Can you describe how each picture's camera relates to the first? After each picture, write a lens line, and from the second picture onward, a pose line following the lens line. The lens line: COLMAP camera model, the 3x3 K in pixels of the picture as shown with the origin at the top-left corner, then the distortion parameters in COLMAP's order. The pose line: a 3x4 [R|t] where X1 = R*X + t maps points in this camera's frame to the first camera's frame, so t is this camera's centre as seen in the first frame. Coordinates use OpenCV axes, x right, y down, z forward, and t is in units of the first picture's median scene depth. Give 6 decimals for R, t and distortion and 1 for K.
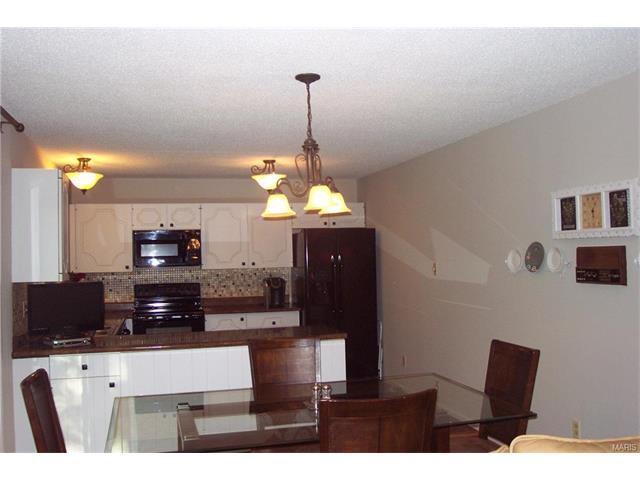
lens RADIAL K [[619.1, 0, 319.1], [0, 619.1, 238.0], [0, 0, 1]] dist [-0.073585, 0.000000]
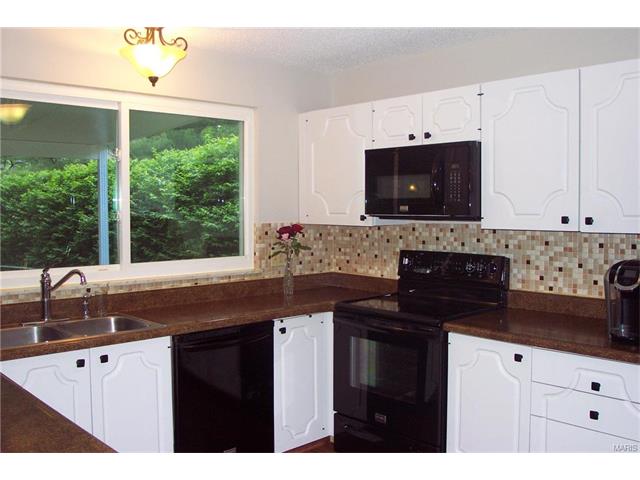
lens RADIAL K [[619.1, 0, 322.7], [0, 619.1, 238.3], [0, 0, 1]] dist [-0.073585, 0.000000]
pose [[0.476730, 0.065117, -0.876635, 0.151430], [0.015610, 0.996468, 0.082507, 0.018495], [0.878911, -0.053018, 0.474030, 0.671821]]
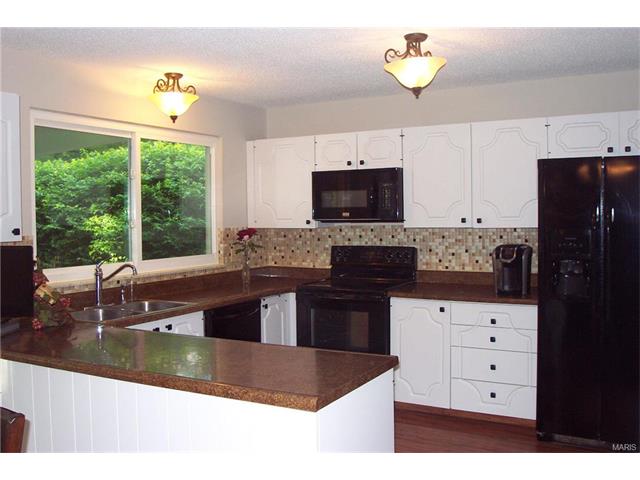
lens RADIAL K [[619.1, 0, 322.1], [0, 619.1, 240.6], [0, 0, 1]] dist [-0.073585, 0.000000]
pose [[0.721361, 0.041543, -0.691312, 0.204280], [0.015947, 0.996938, 0.076549, 0.012379], [0.692375, -0.066244, 0.718490, 0.454103]]
